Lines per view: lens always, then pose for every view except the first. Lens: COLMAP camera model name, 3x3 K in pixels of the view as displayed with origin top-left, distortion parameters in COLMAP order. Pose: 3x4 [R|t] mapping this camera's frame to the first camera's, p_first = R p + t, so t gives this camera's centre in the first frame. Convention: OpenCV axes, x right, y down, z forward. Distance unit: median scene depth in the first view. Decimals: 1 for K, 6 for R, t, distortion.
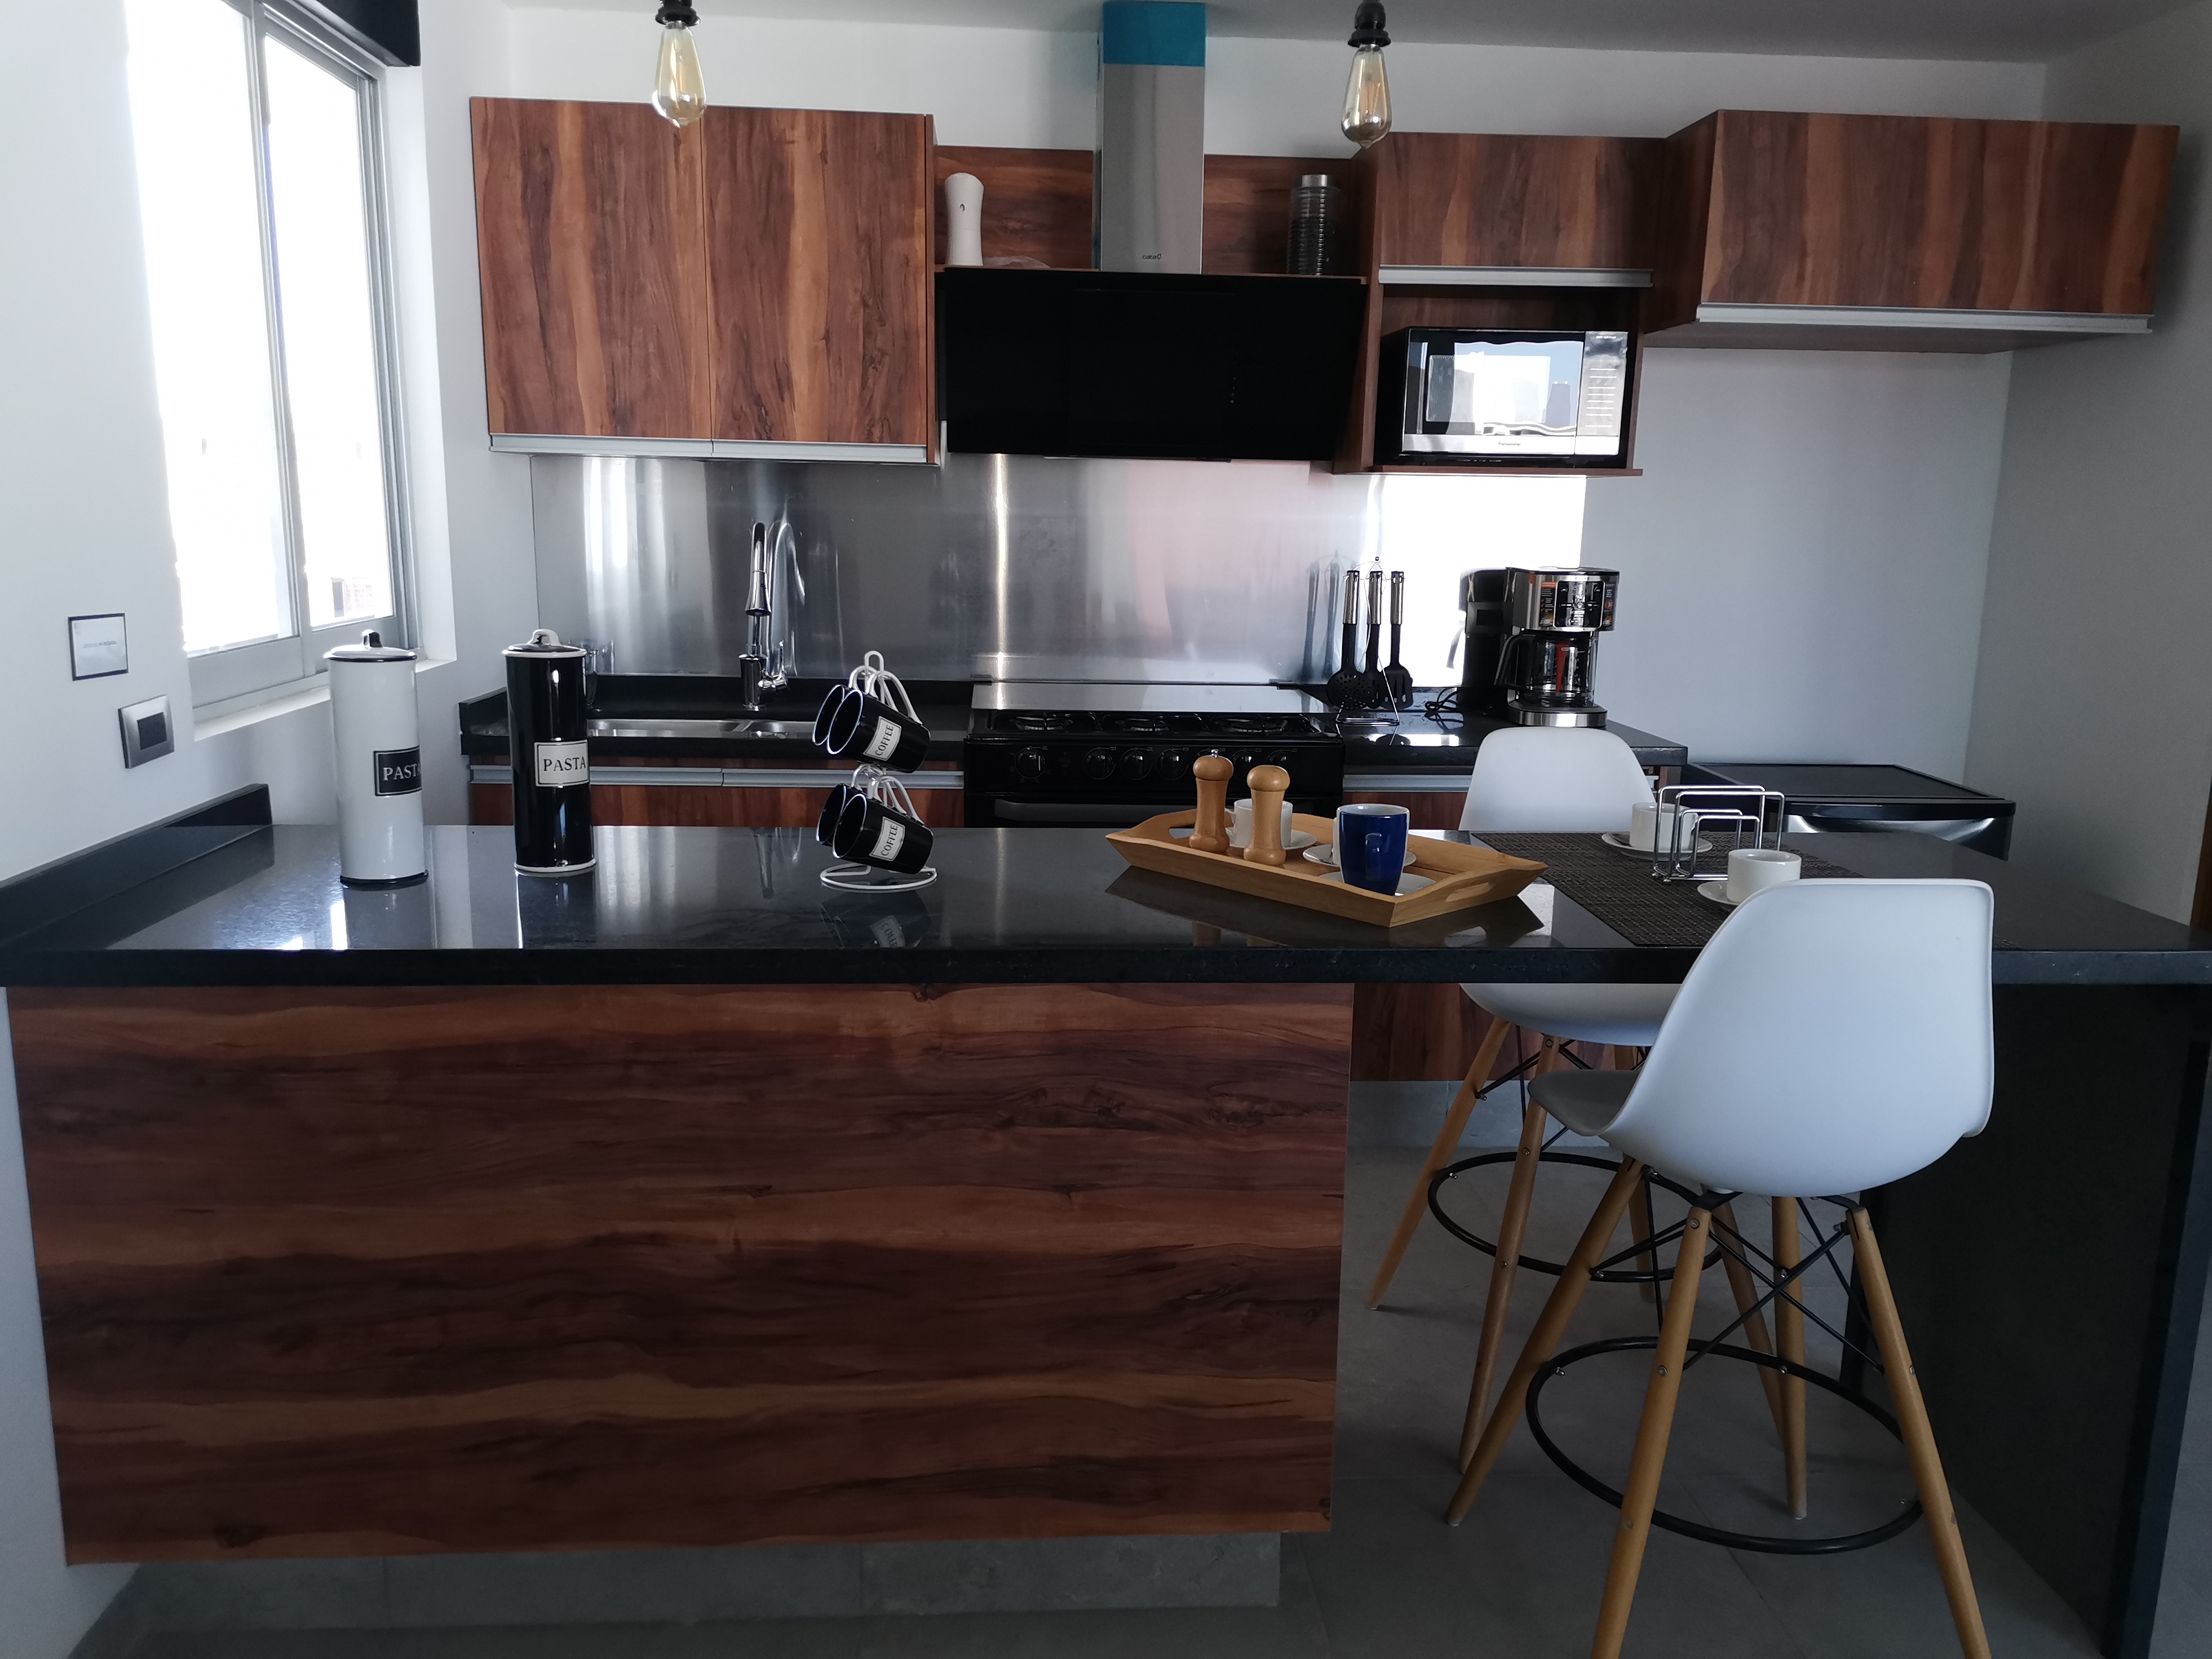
lens RADIAL K [[1670.6, 0, 1107.1], [0, 1670.6, 853.3], [0, 0, 1]] dist [0.067467, -0.082938]
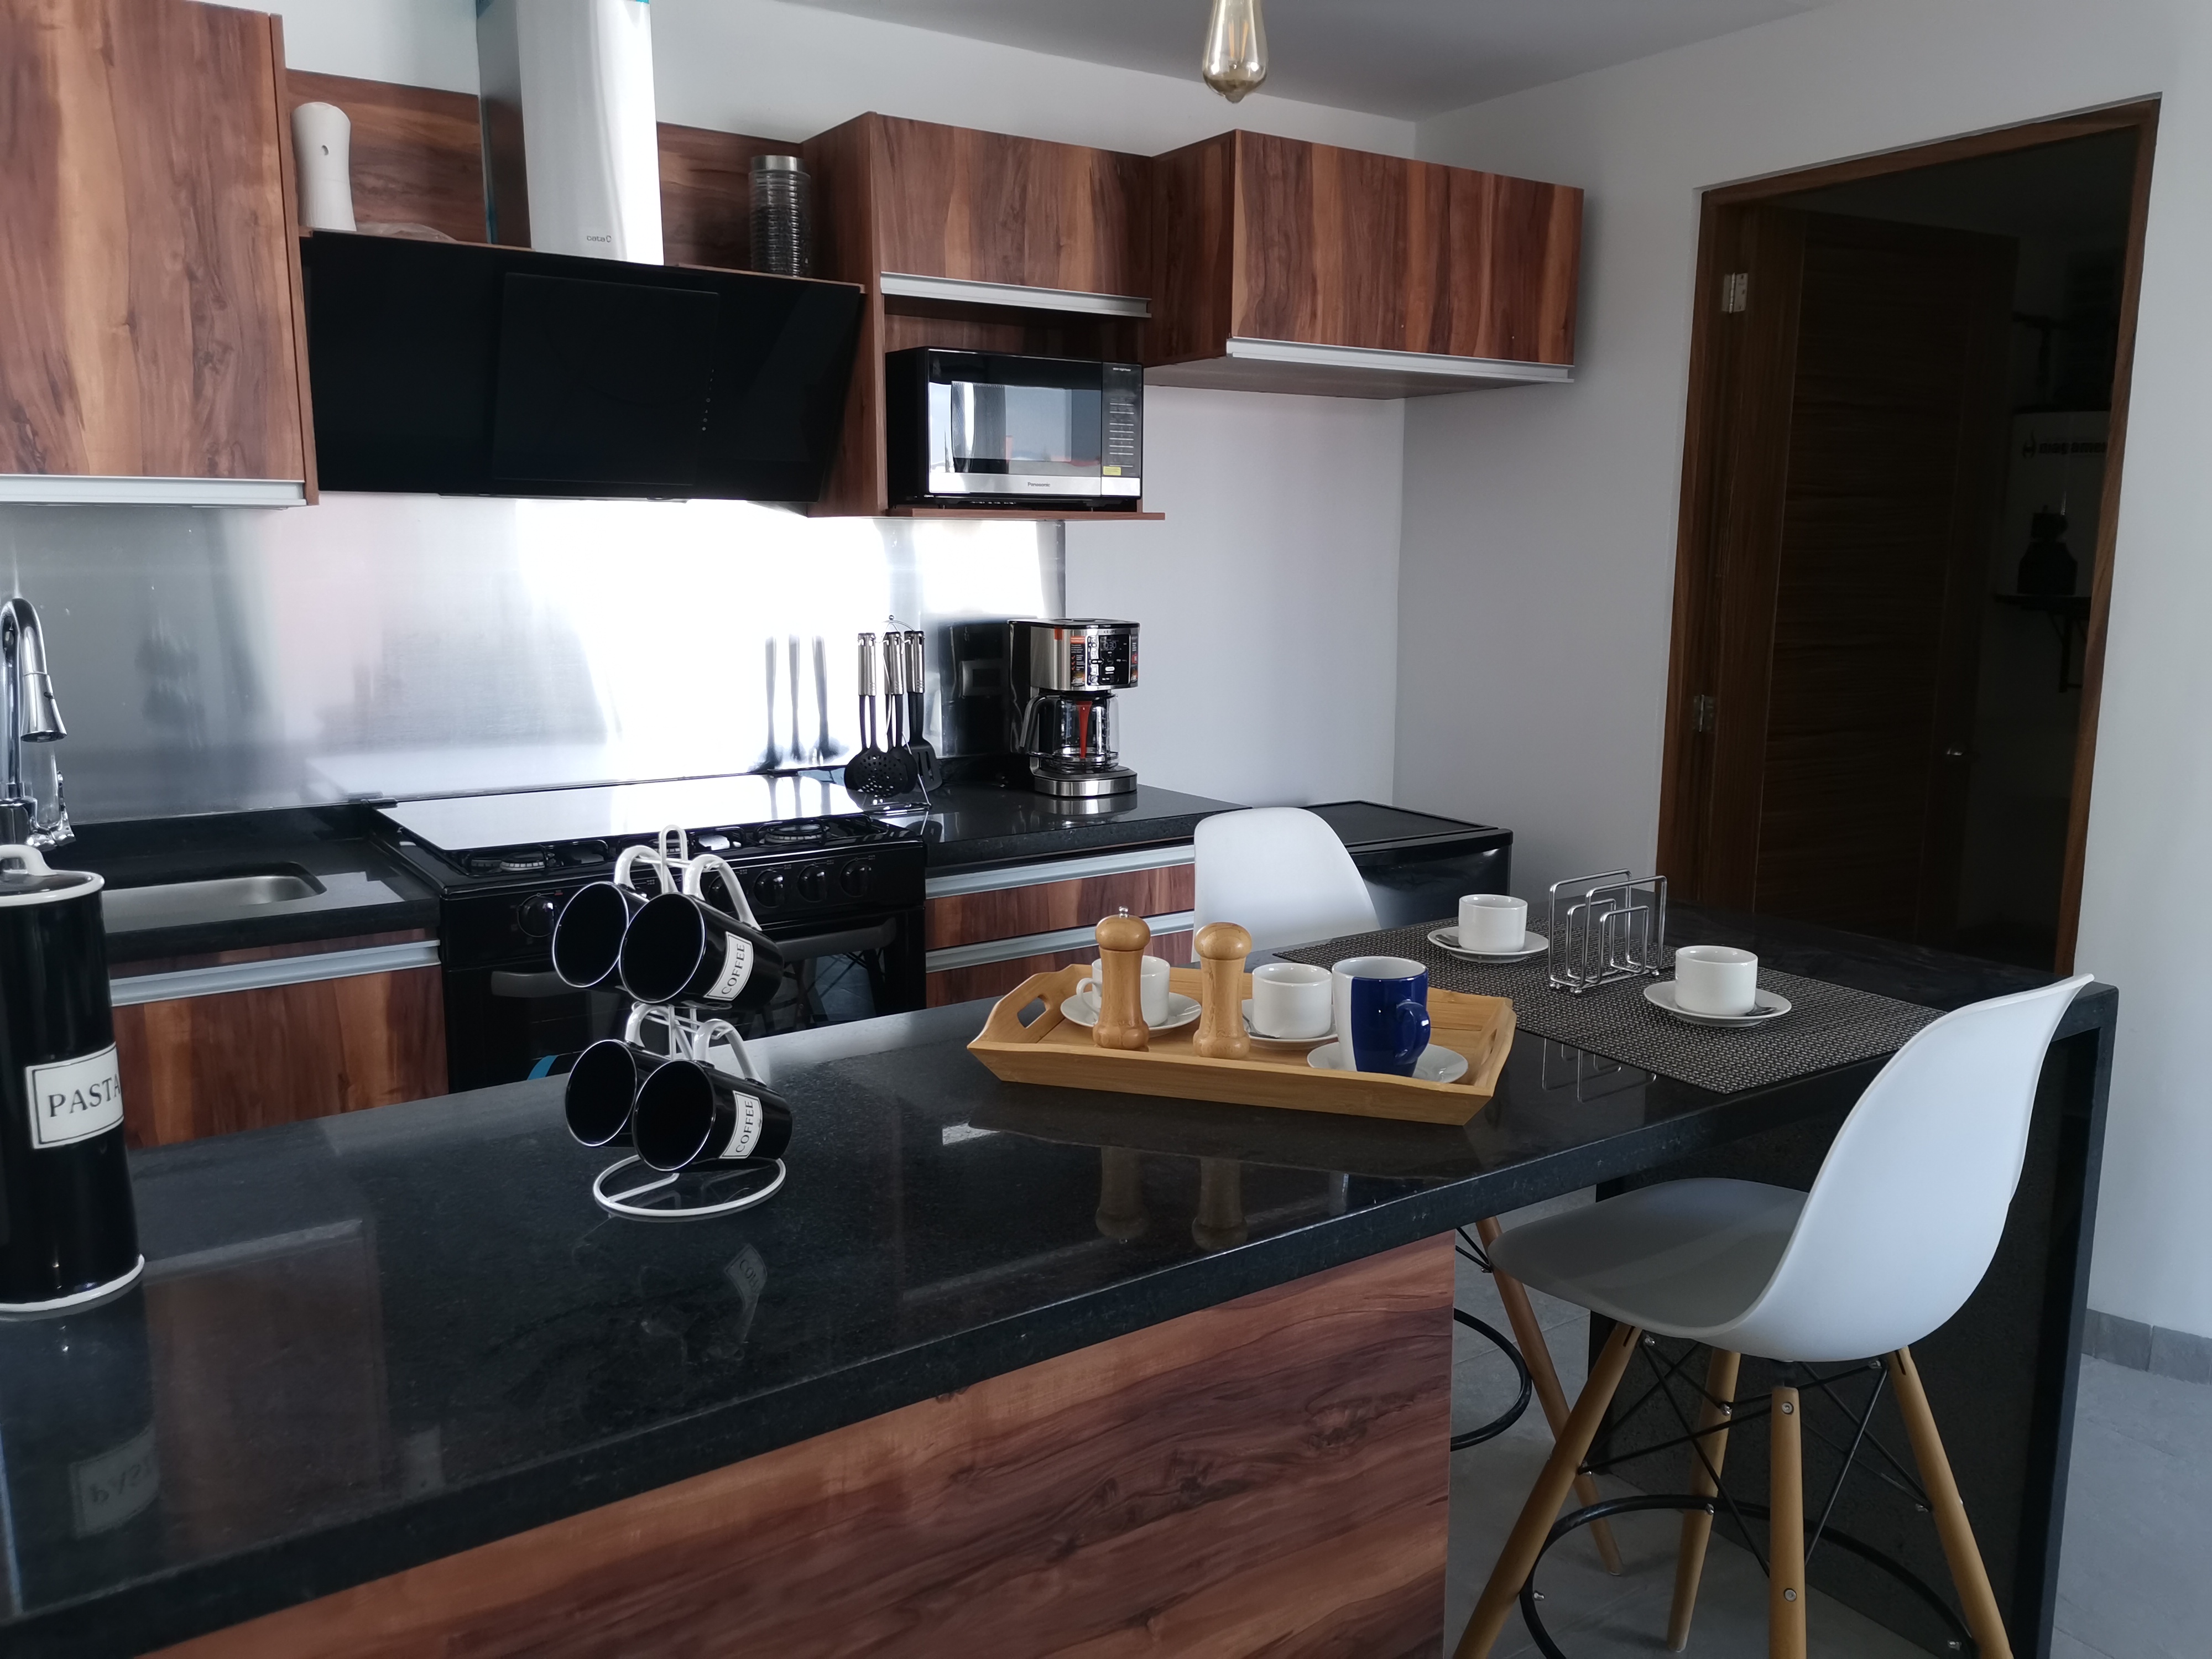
lens RADIAL K [[1670.6, 0, 1116.0], [0, 1670.6, 832.6], [0, 0, 1]] dist [0.067467, -0.082938]
pose [[0.858760, -0.103528, 0.501810, -0.191090], [0.117950, 0.993015, 0.003018, -0.062066], [-0.498618, 0.056596, 0.864972, 0.238134]]
